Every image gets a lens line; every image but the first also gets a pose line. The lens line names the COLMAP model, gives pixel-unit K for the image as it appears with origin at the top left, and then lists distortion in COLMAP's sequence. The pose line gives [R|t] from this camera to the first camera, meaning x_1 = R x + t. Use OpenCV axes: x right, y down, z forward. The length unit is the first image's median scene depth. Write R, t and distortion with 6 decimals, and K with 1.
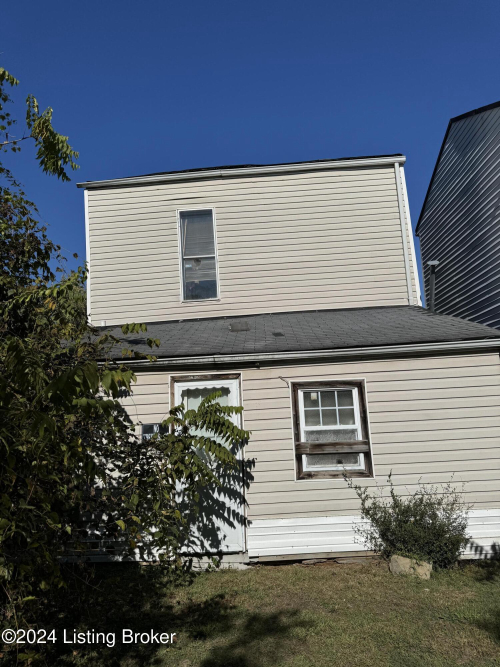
lens RADIAL K [[468.8, 0, 246.2], [0, 468.8, 330.3], [0, 0, 1]] dist [-0.002335, -0.034112]
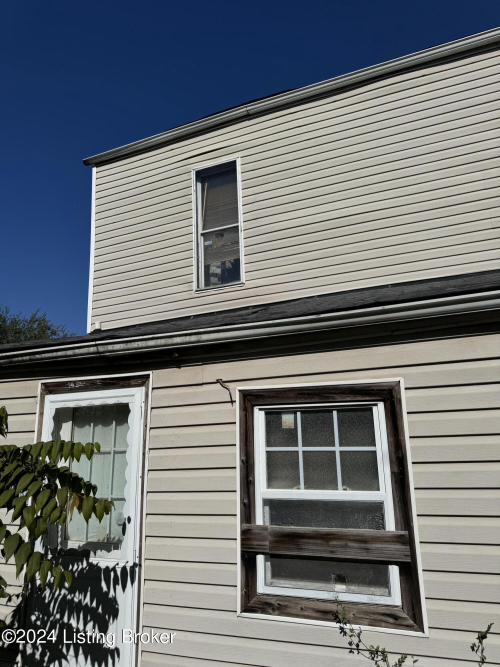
lens RADIAL K [[468.8, 0, 252.5], [0, 468.8, 336.9], [0, 0, 1]] dist [-0.002335, -0.034112]
pose [[0.948376, -0.047388, -0.313589, 0.260057], [0.029395, 0.997652, -0.061859, 0.086451], [0.315784, 0.049448, 0.947542, 0.558915]]
